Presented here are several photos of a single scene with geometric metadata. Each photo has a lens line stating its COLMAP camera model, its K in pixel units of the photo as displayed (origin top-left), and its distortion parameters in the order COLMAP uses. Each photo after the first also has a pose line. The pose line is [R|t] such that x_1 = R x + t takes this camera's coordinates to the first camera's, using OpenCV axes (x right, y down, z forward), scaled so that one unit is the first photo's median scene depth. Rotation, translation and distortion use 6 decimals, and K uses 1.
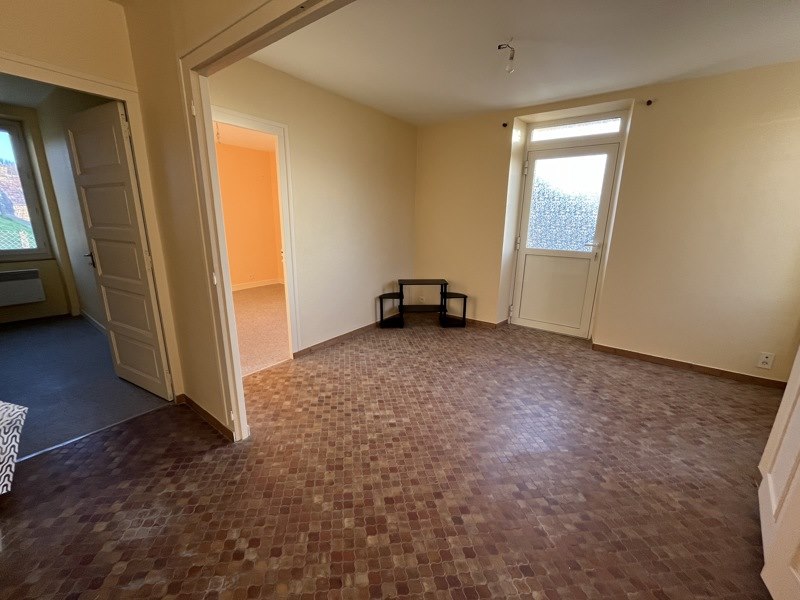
lens RADIAL K [[327.0, 0, 398.3], [0, 327.0, 301.7], [0, 0, 1]] dist [-0.000789, 0.000056]
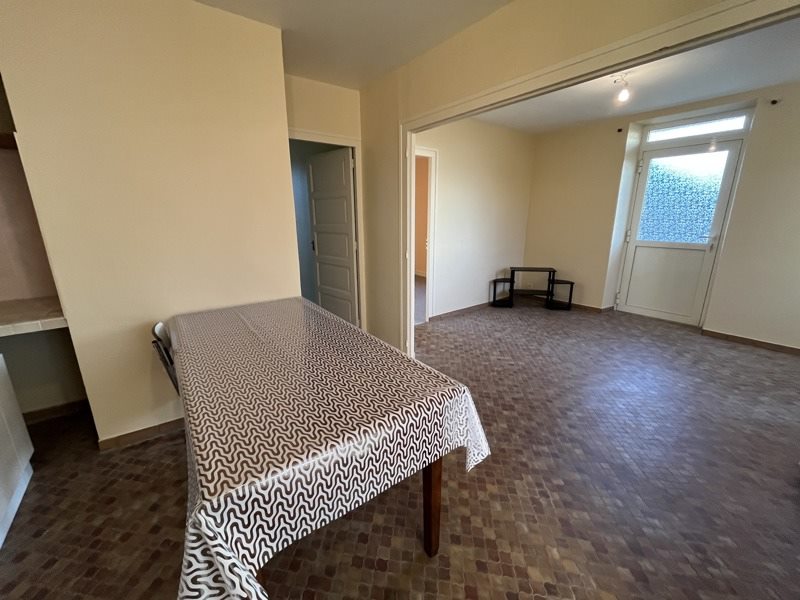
lens RADIAL K [[327.0, 0, 399.3], [0, 327.0, 300.3], [0, 0, 1]] dist [-0.000789, 0.000056]
pose [[0.962087, 0.050605, -0.268007, -0.089414], [-0.049766, 0.998712, 0.009930, 0.085482], [0.268164, 0.003784, 0.963366, -0.347543]]
